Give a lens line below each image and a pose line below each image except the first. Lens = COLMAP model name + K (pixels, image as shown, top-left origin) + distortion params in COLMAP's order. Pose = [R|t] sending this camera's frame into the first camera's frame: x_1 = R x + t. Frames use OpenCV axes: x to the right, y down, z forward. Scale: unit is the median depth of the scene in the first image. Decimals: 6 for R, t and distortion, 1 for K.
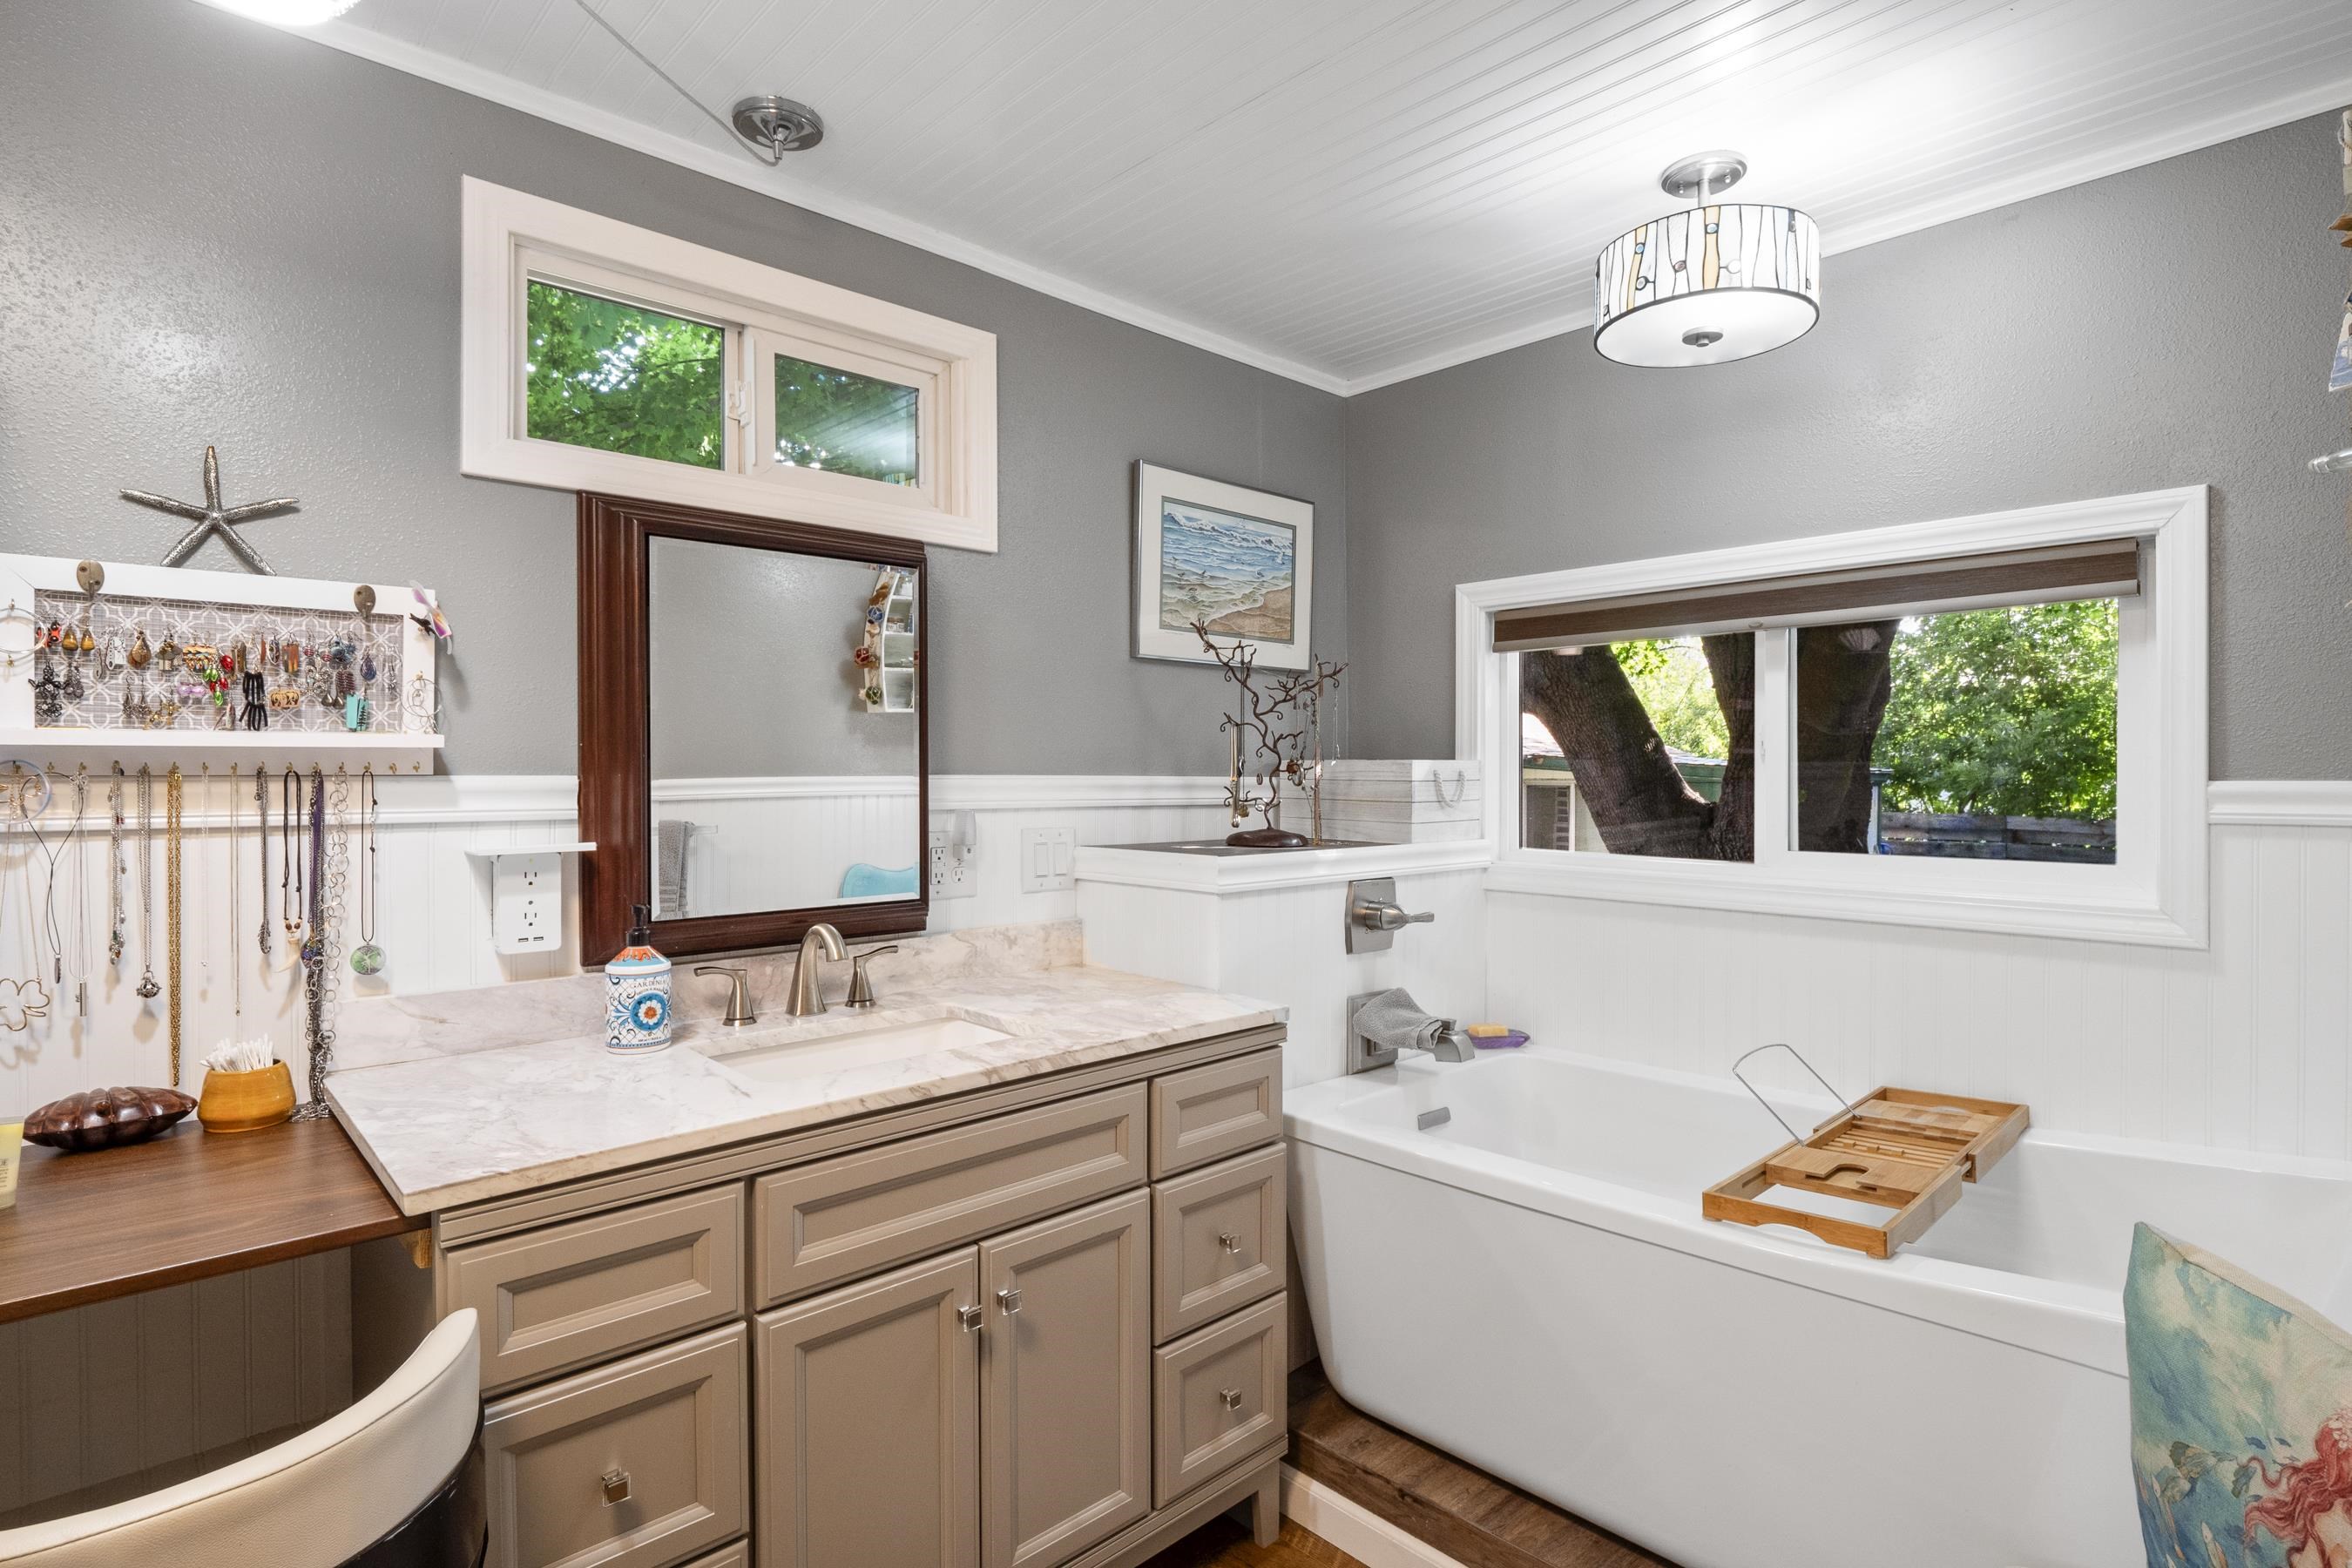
lens RADIAL K [[1201.6, 0, 1176.0], [0, 1201.6, 784.0], [0, 0, 1]] dist [-0.002938, -0.001955]
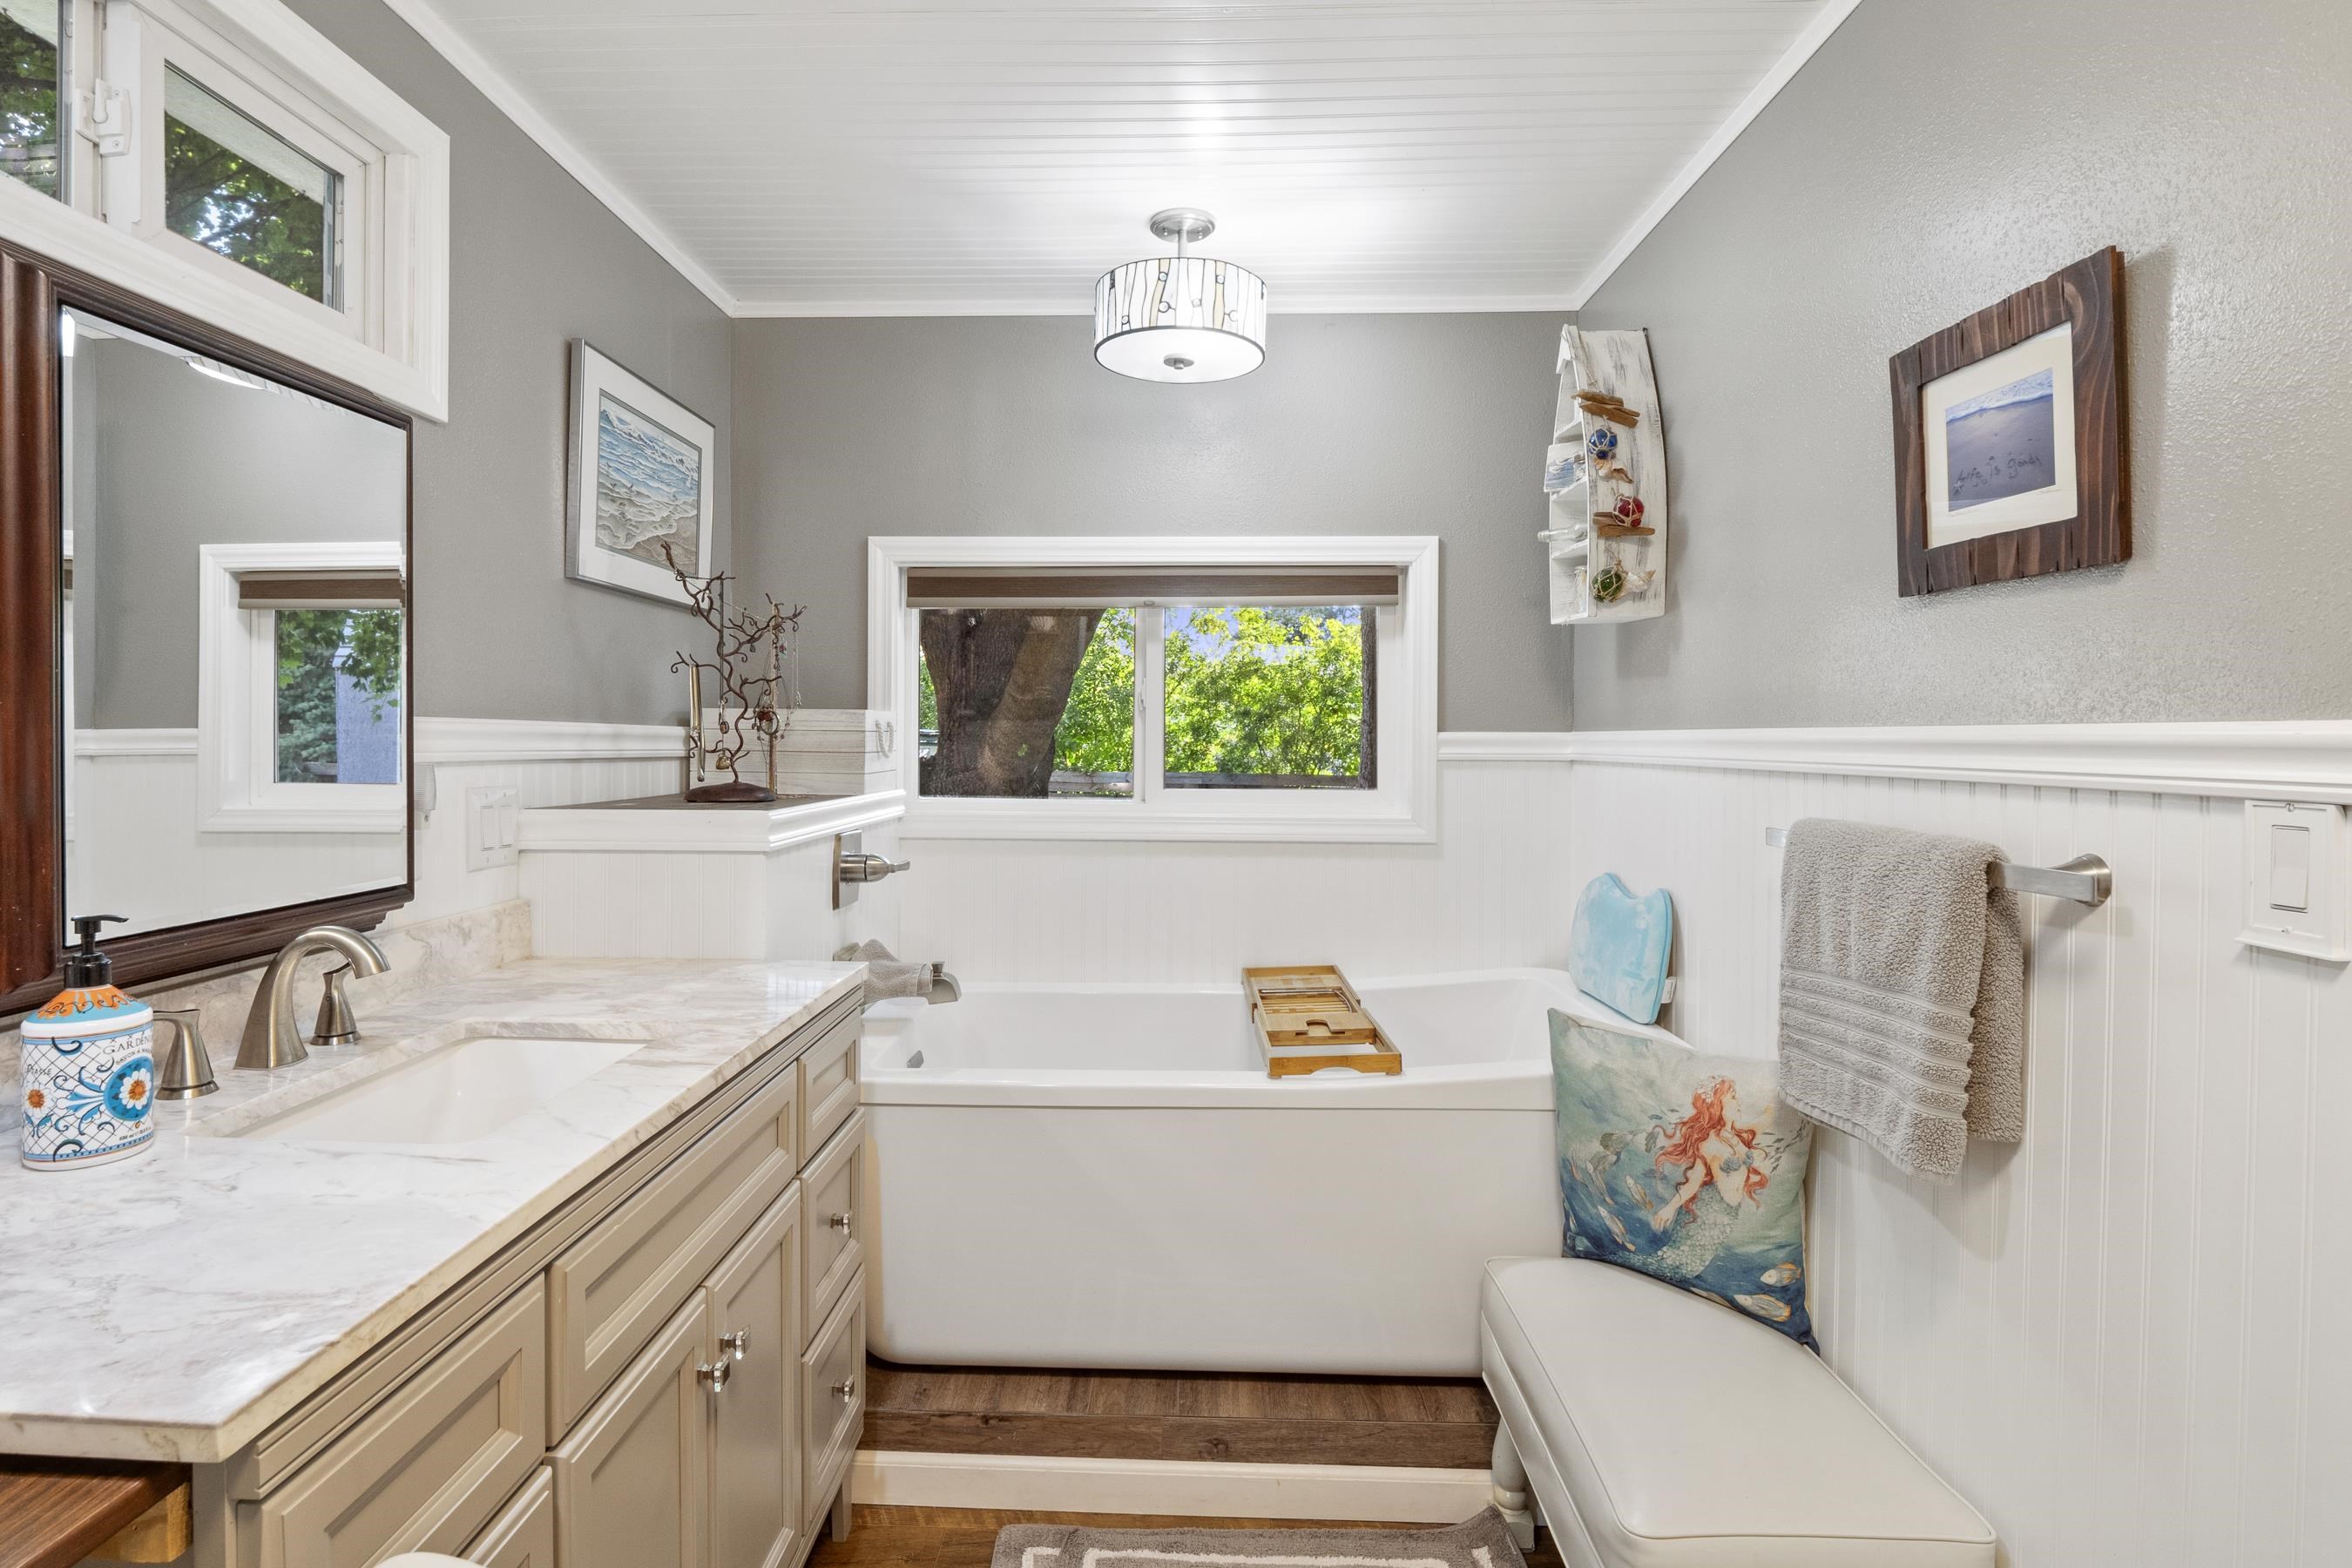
lens RADIAL K [[1199.0, 0, 1176.0], [0, 1199.0, 753.6], [0, 0, 1]] dist [0.002554, -0.011777]
pose [[0.697432, -0.005954, 0.716626, -0.417800], [0.001835, 0.999977, 0.006521, 0.012873], [-0.716649, -0.003233, 0.697427, 0.161882]]
